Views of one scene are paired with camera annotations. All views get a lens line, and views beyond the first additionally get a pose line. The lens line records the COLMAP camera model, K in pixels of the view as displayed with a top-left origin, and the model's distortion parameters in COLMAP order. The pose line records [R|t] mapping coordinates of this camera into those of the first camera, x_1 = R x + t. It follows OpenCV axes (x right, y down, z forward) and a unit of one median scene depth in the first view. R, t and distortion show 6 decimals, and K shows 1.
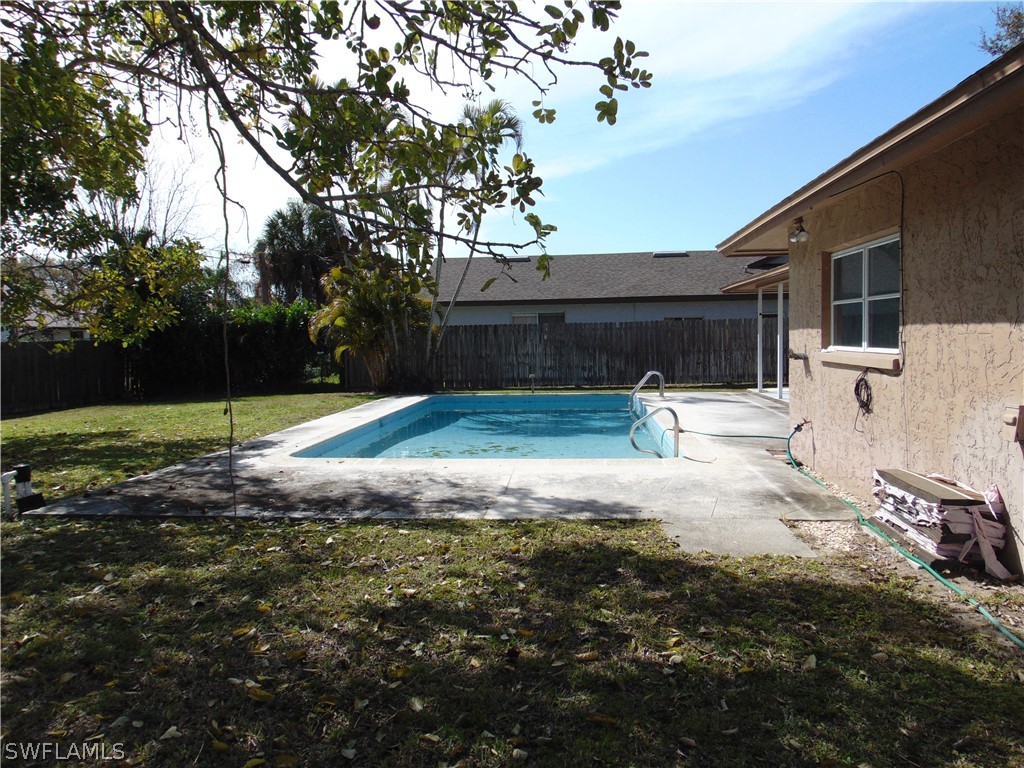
lens RADIAL K [[779.7, 0, 507.7], [0, 779.7, 376.3], [0, 0, 1]] dist [-0.014417, 0.063728]
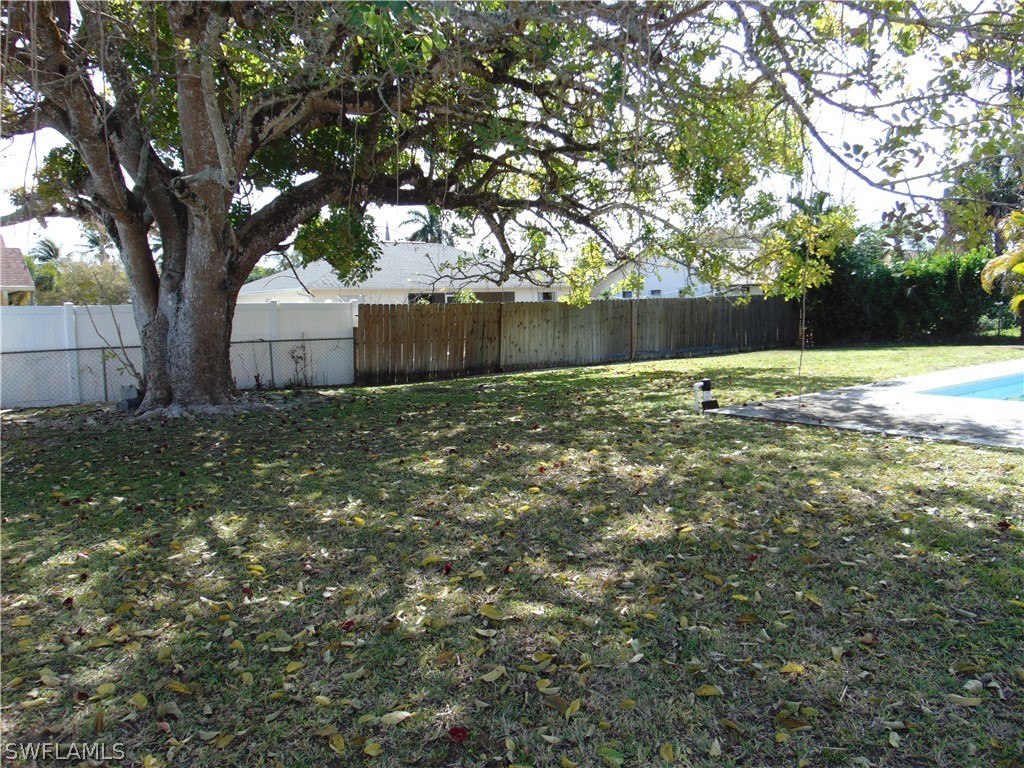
lens RADIAL K [[779.7, 0, 510.6], [0, 779.7, 383.2], [0, 0, 1]] dist [-0.014417, 0.063728]
pose [[0.675814, 0.065318, -0.734172, 0.184380], [-0.015703, 0.997116, 0.074256, 0.015518], [0.736905, -0.038655, 0.674891, -0.229856]]
